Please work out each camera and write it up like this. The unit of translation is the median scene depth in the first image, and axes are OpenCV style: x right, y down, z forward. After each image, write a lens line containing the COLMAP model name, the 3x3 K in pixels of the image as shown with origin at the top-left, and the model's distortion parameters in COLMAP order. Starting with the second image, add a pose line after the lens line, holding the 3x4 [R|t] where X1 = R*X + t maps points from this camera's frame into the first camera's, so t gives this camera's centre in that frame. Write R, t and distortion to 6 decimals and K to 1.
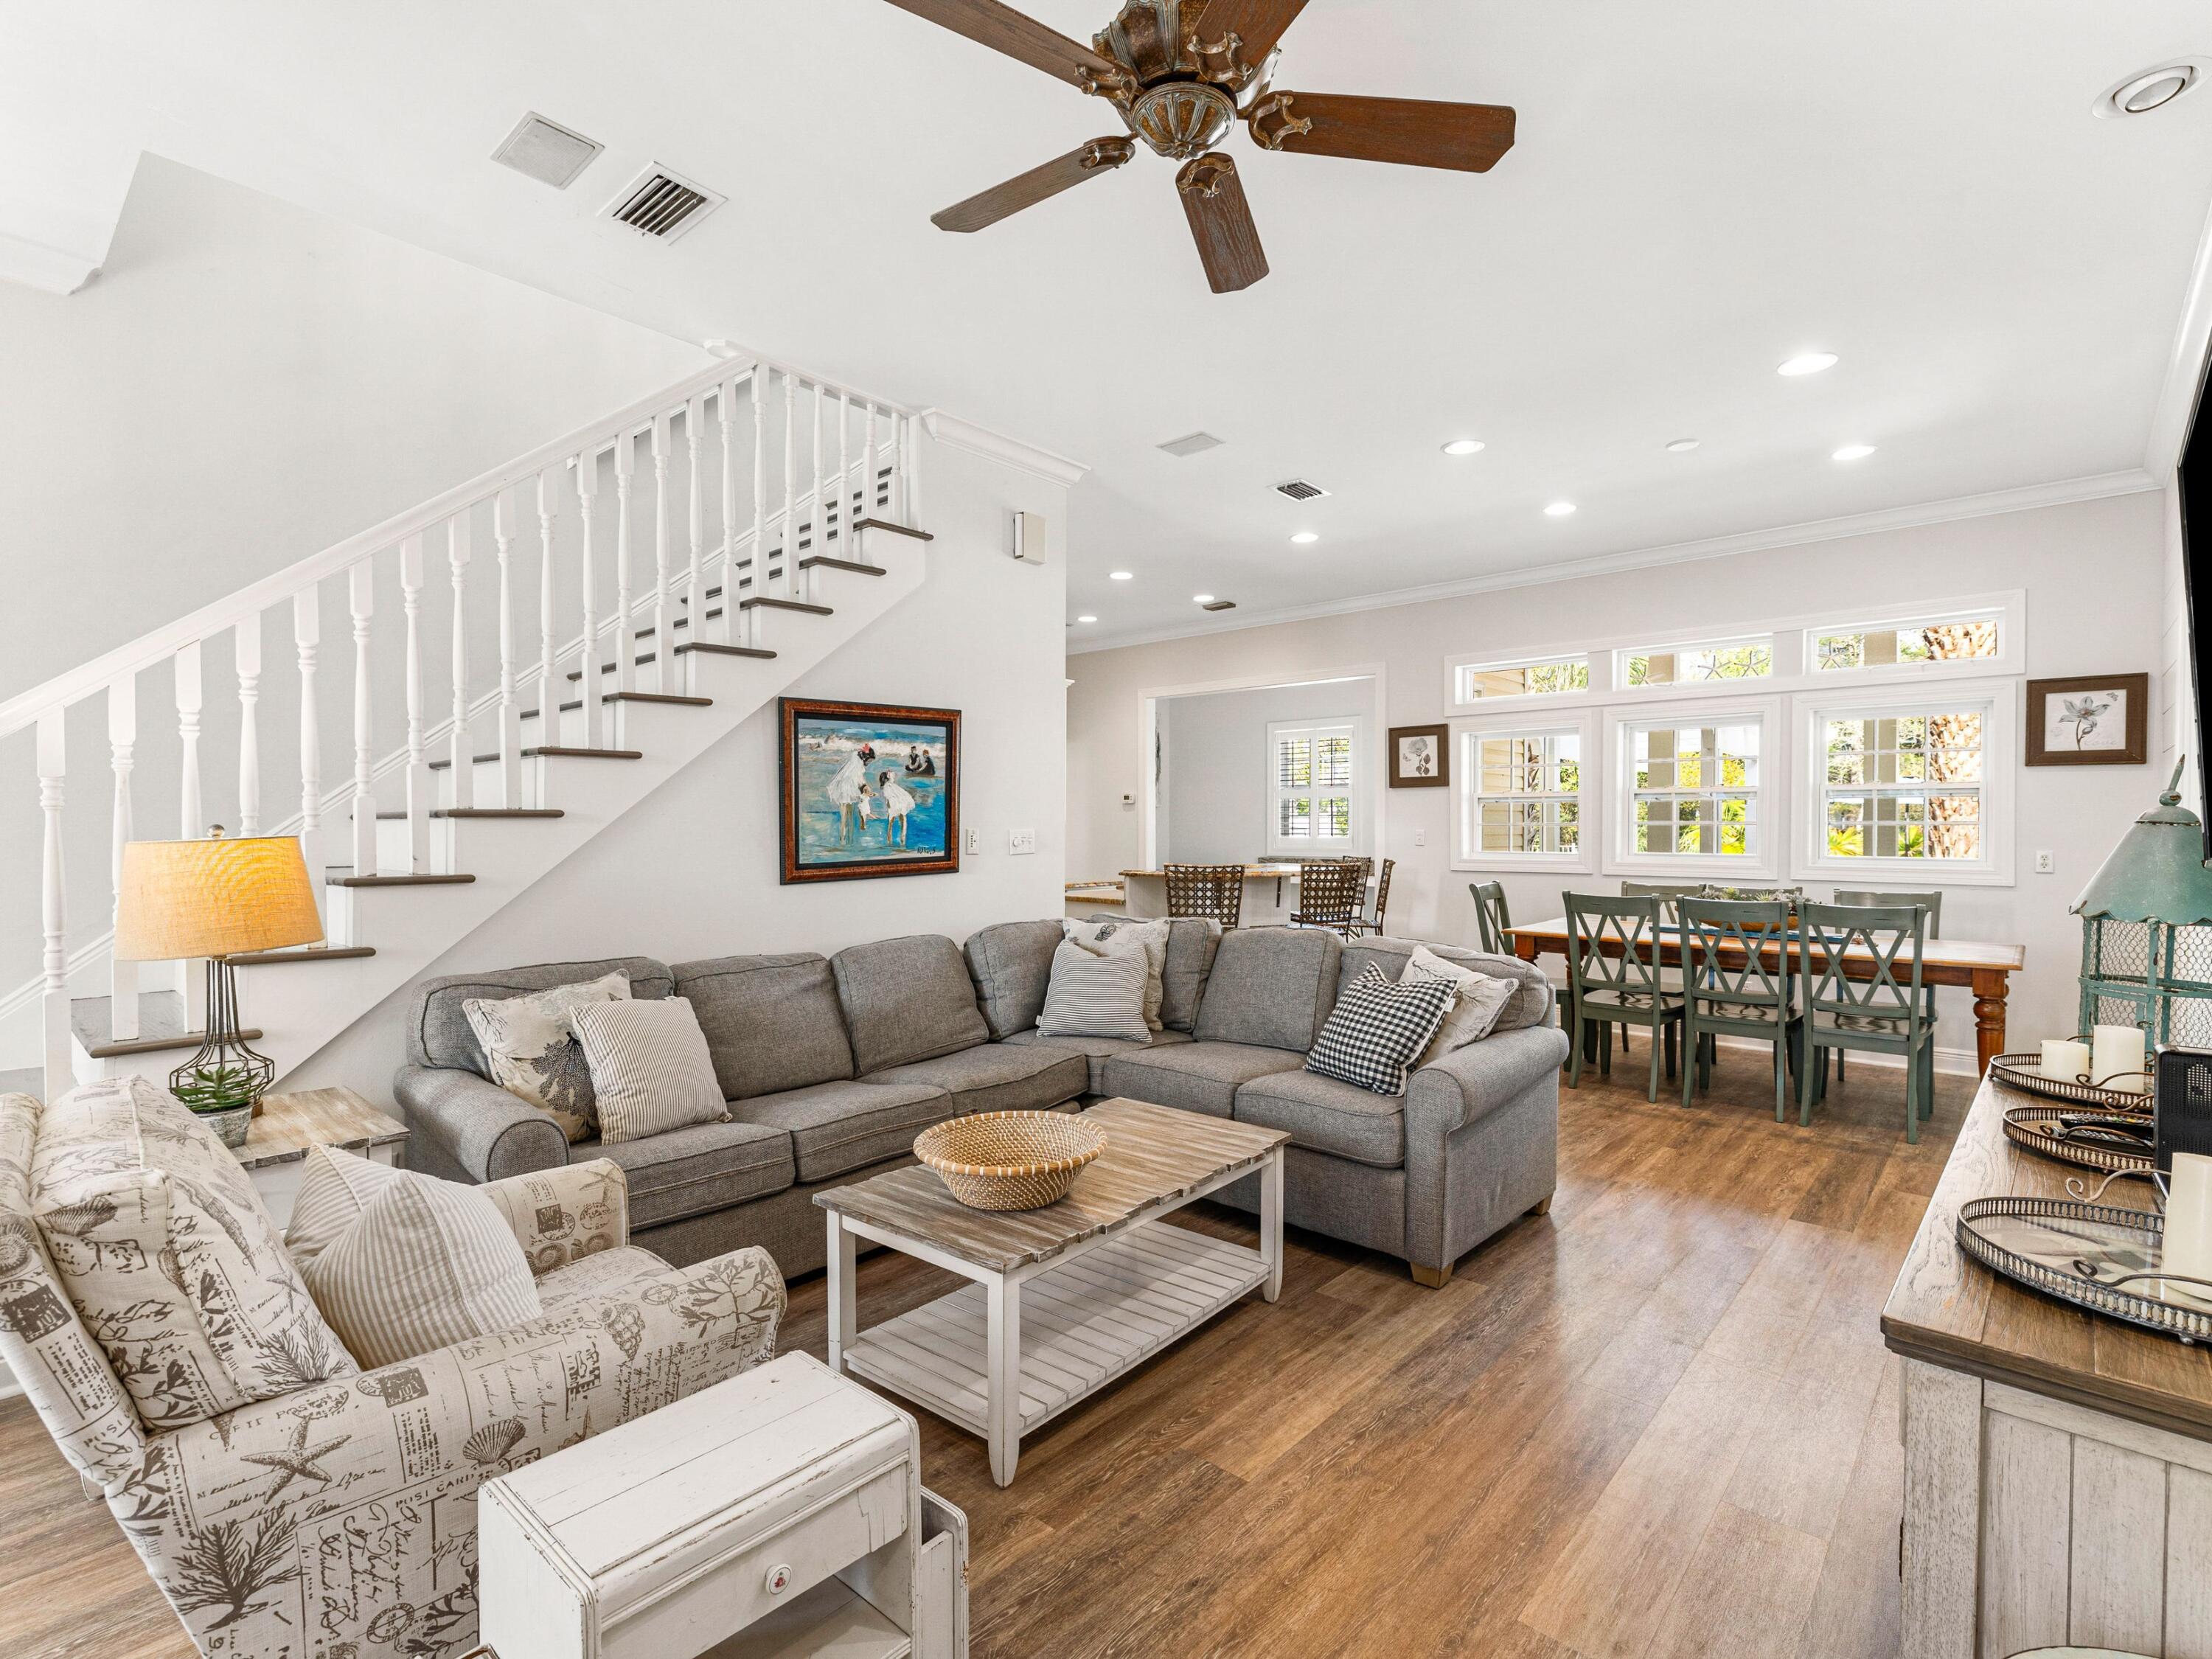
lens RADIAL K [[1053.5, 0, 1103.2], [0, 1053.5, 836.2], [0, 0, 1]] dist [-0.000112, -0.000454]
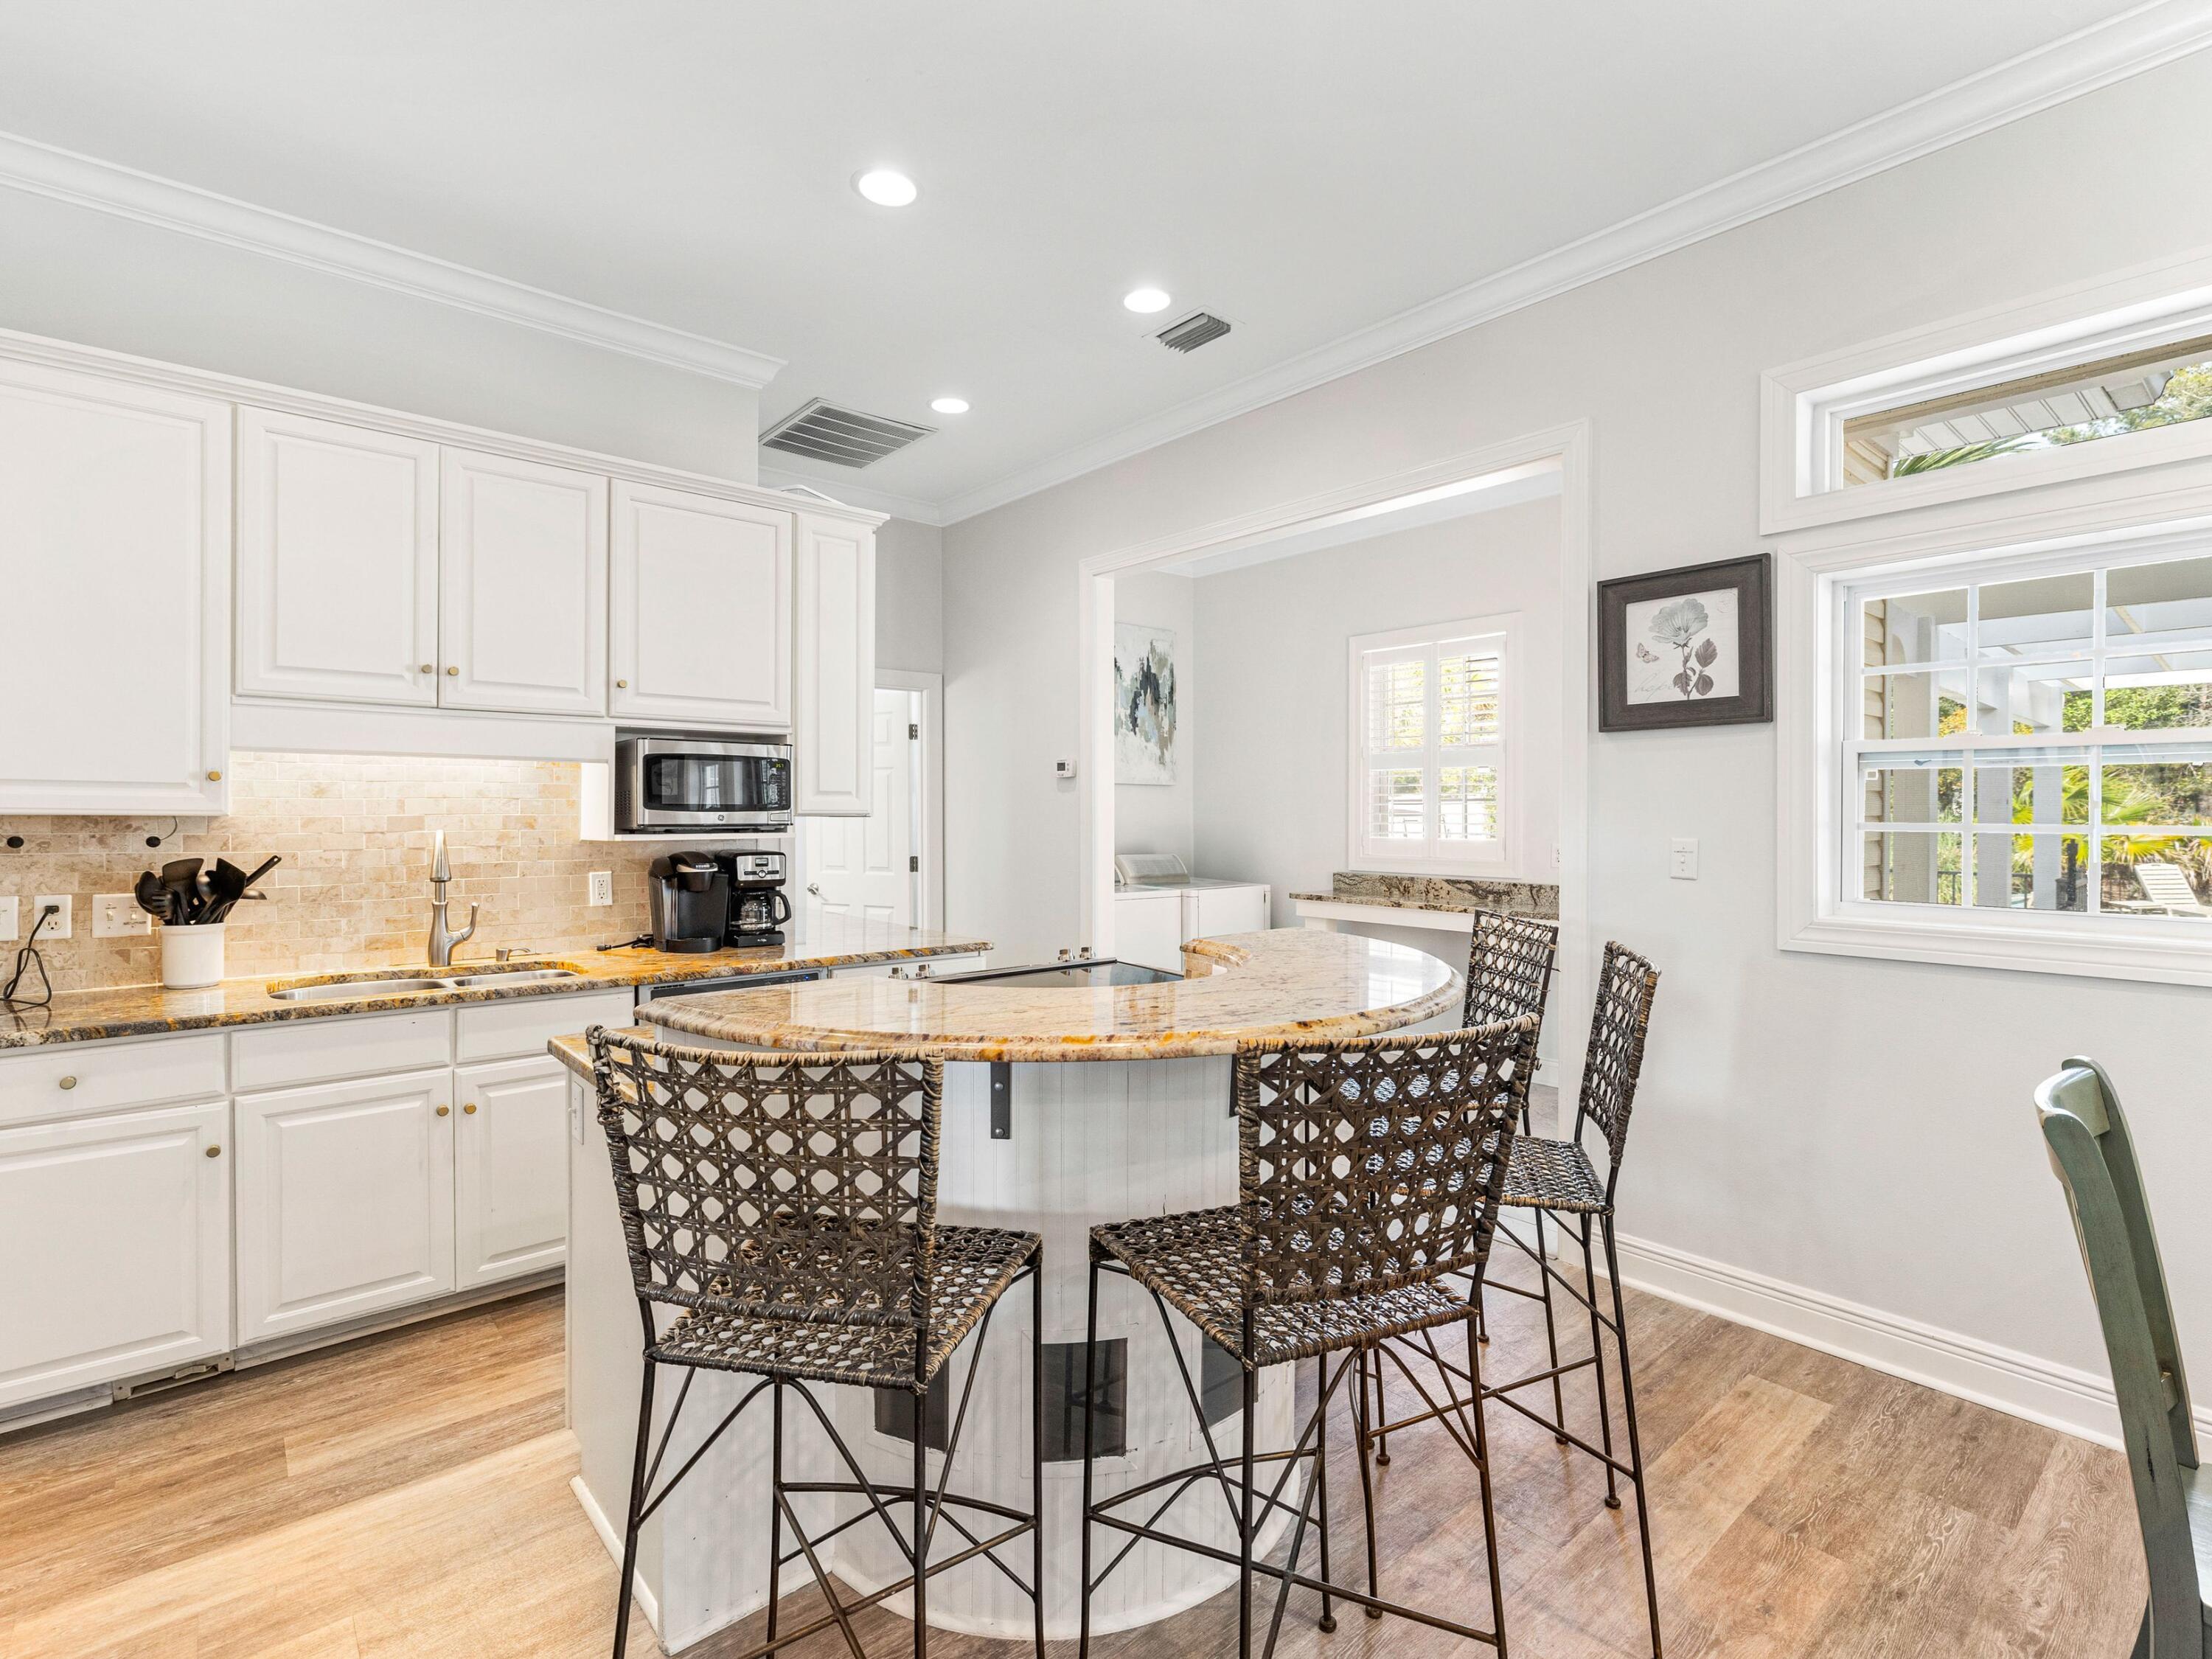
lens RADIAL K [[1059.8, 0, 1097.6], [0, 1059.8, 815.5], [0, 0, 1]] dist [0.001725, 0.000047]
pose [[0.992700, -0.002345, -0.120590, 0.164913], [0.003133, 0.999975, 0.006341, -0.021557], [0.120572, -0.006673, 0.992682, 0.725245]]
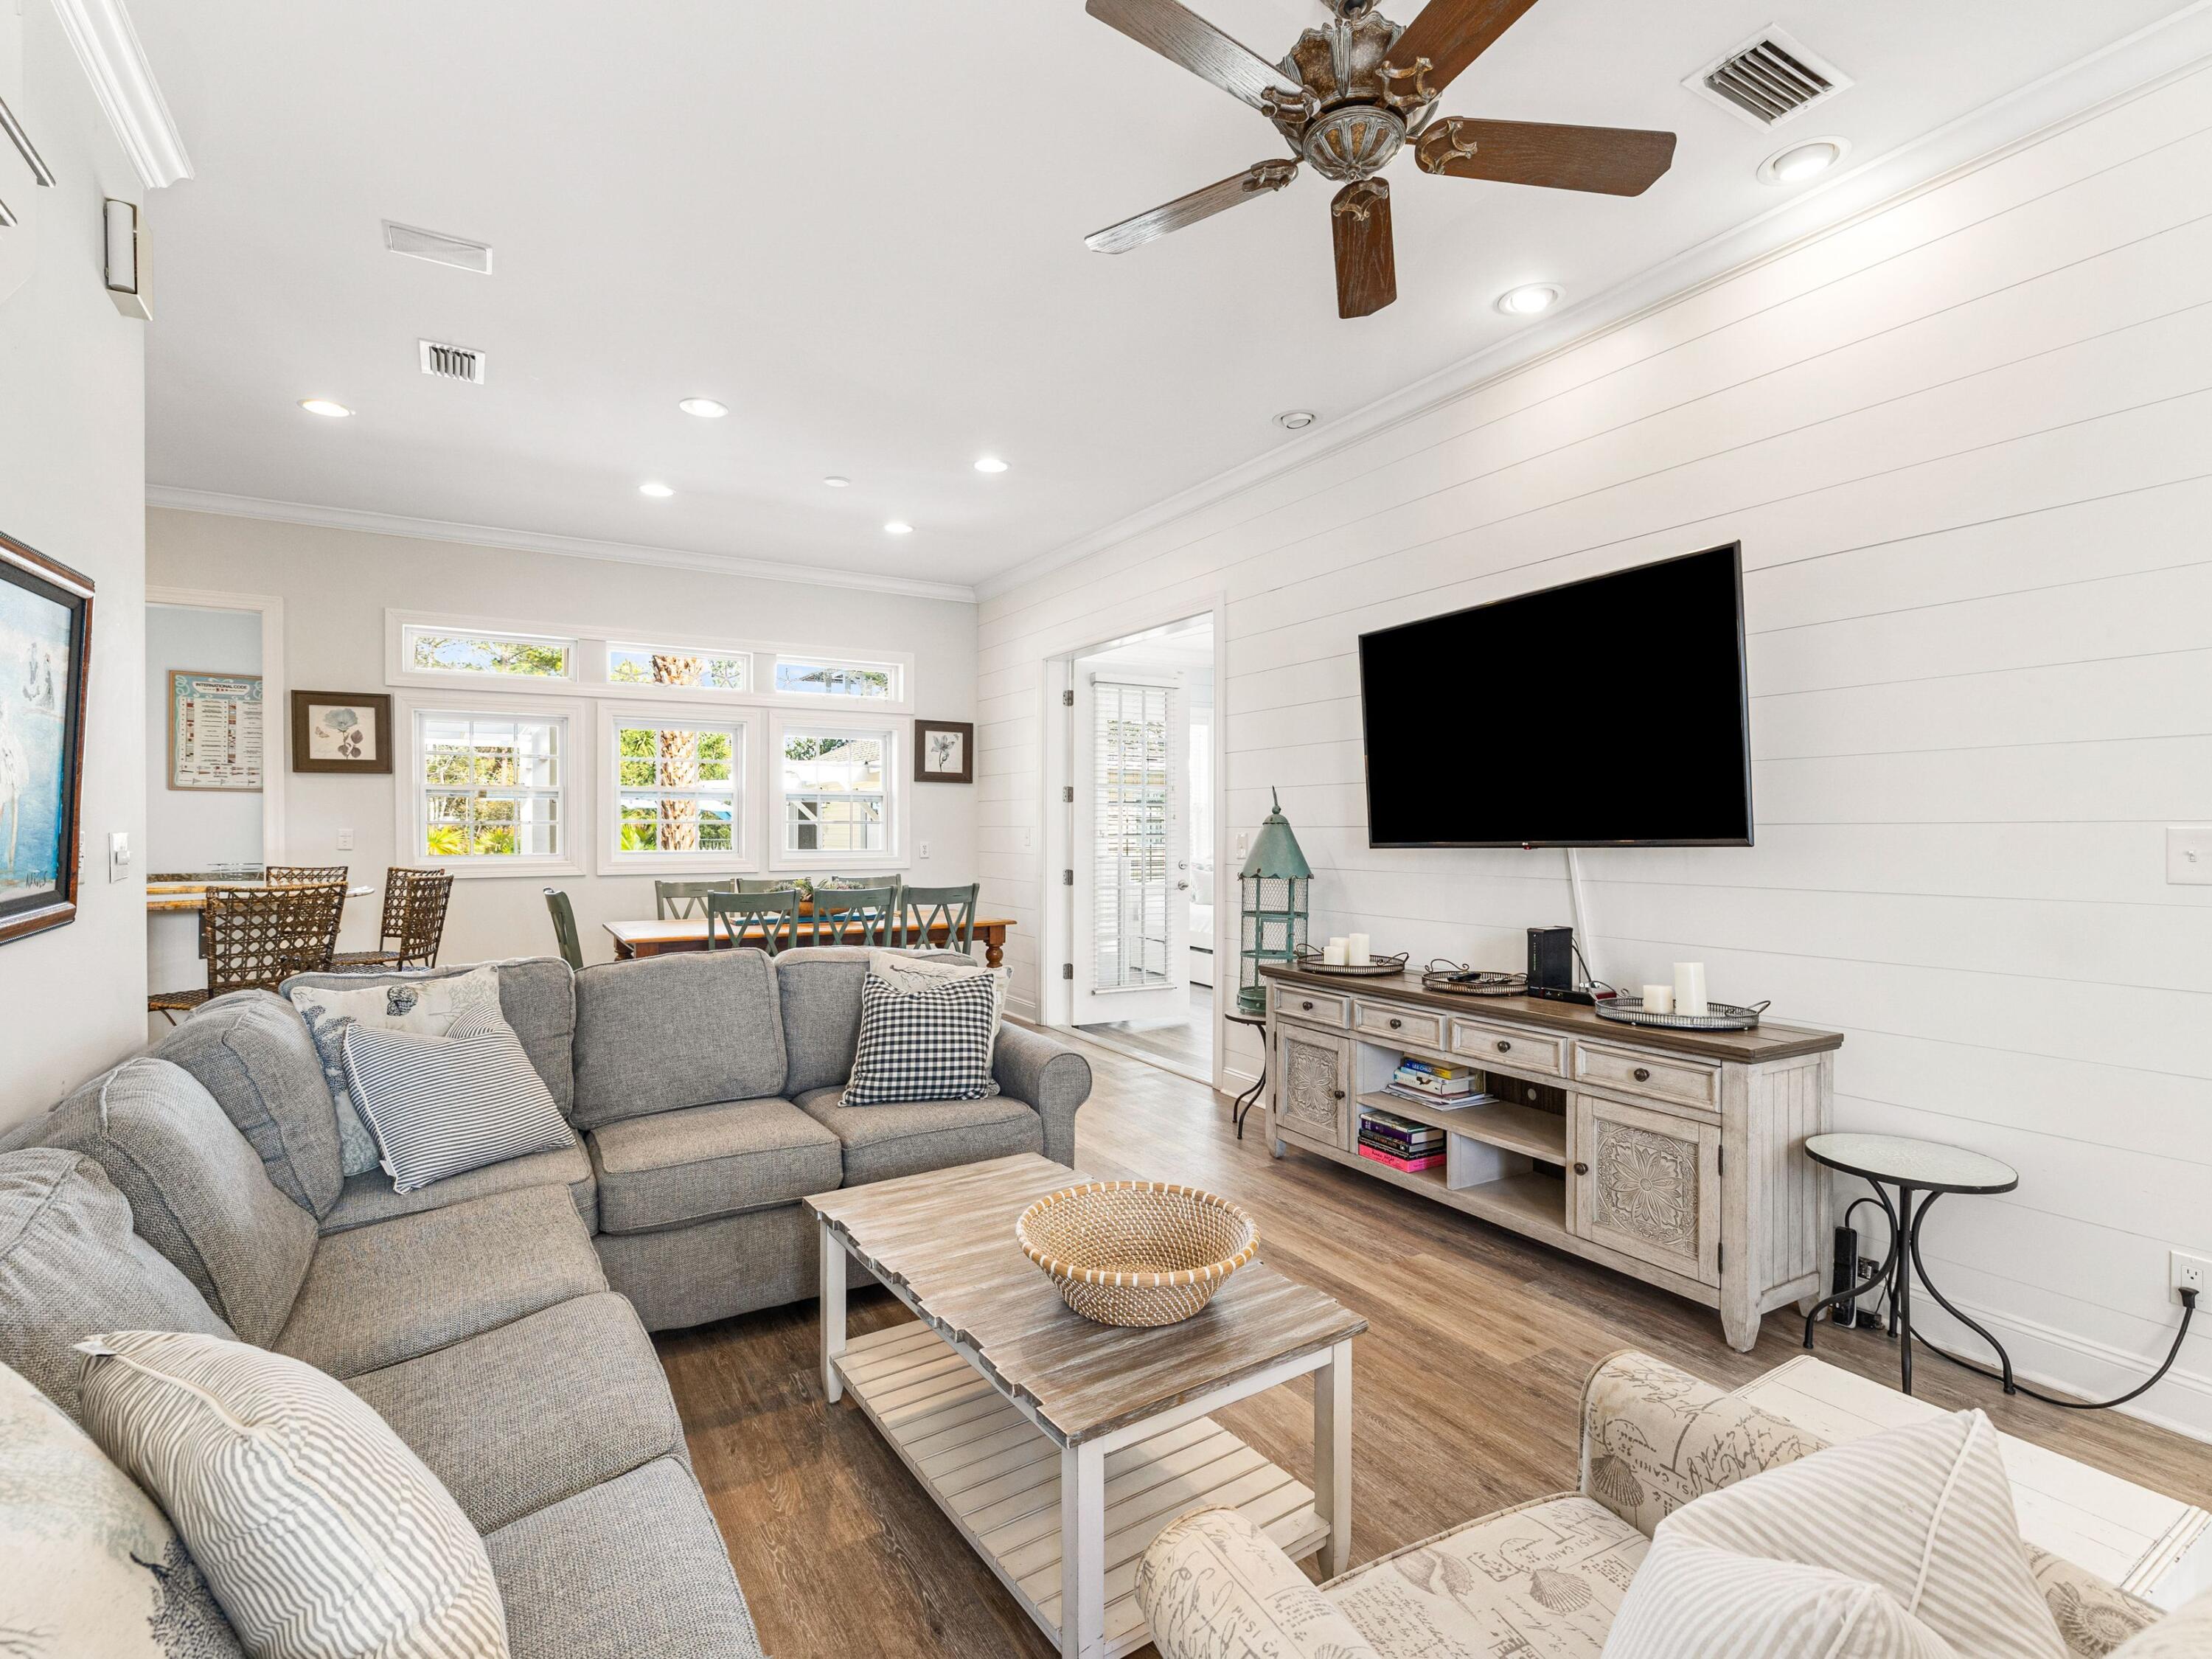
lens RADIAL K [[1053.5, 0, 1103.2], [0, 1053.5, 836.2], [0, 0, 1]] dist [-0.000112, -0.000454]
pose [[0.291777, -0.010705, 0.956426, -0.330984], [0.008221, 0.999929, 0.008684, -0.003808], [-0.956451, 0.005329, 0.291844, 0.312771]]
